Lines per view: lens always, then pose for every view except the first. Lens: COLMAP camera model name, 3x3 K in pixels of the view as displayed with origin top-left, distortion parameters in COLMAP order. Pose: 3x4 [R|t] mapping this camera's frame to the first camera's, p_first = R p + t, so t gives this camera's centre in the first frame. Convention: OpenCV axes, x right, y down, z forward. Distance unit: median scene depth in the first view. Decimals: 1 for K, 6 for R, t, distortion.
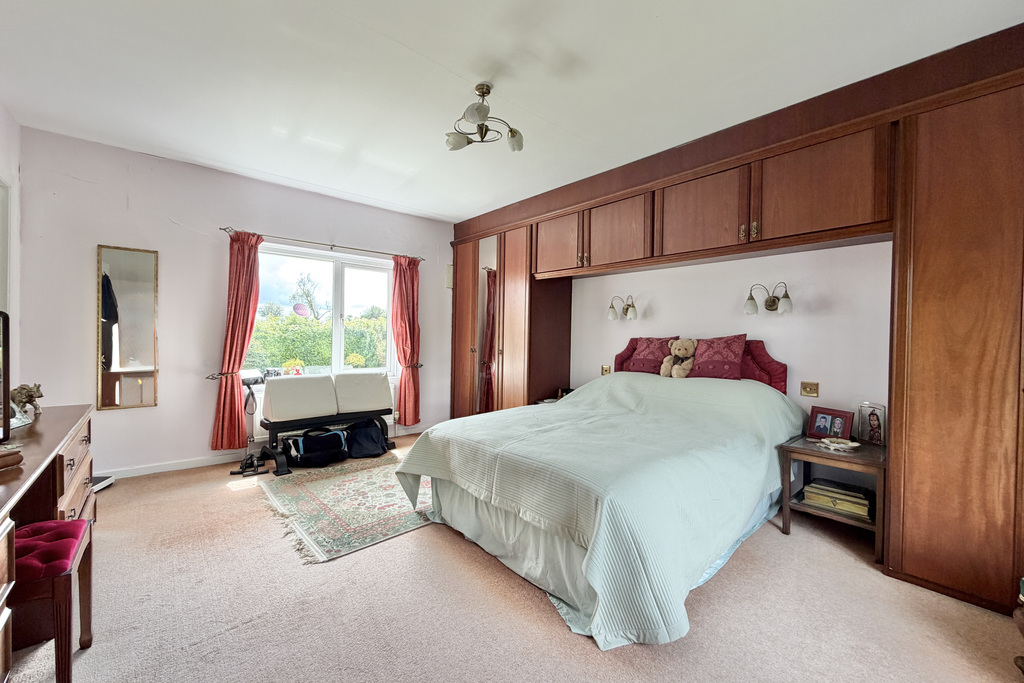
lens RADIAL K [[404.6, 0, 514.7], [0, 404.6, 337.8], [0, 0, 1]] dist [-0.000884, -0.000392]
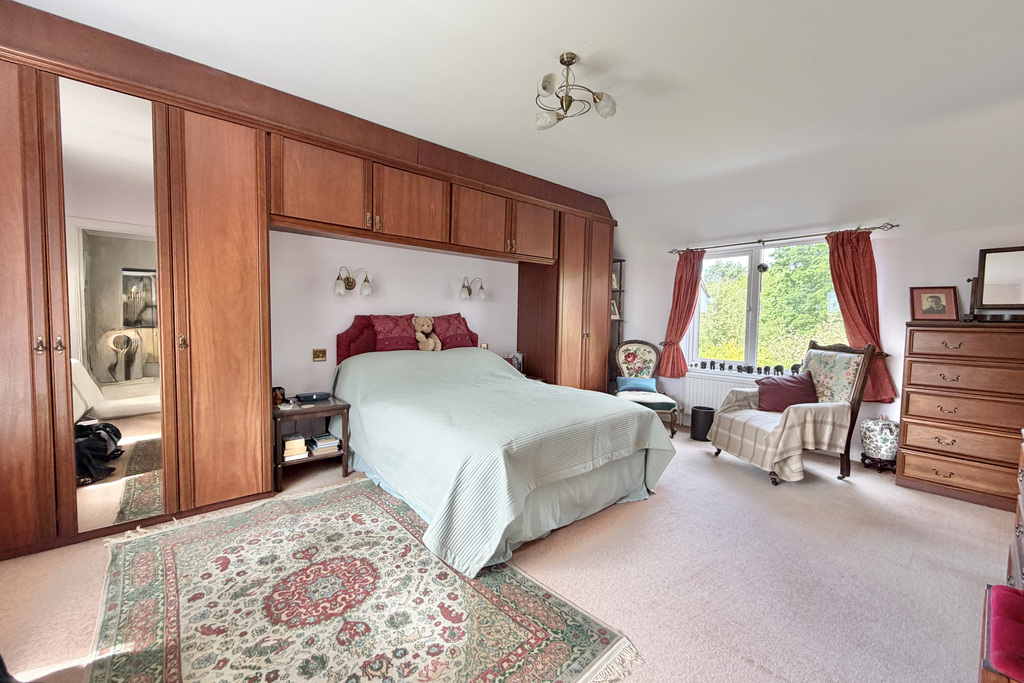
lens RADIAL K [[404.6, 0, 514.2], [0, 404.6, 341.3], [0, 0, 1]] dist [-0.000884, -0.000392]
pose [[0.012538, -0.067247, 0.997658, -0.793597], [-0.008720, 0.997691, 0.067359, -0.006972], [-0.999883, -0.009545, 0.011922, 0.834416]]
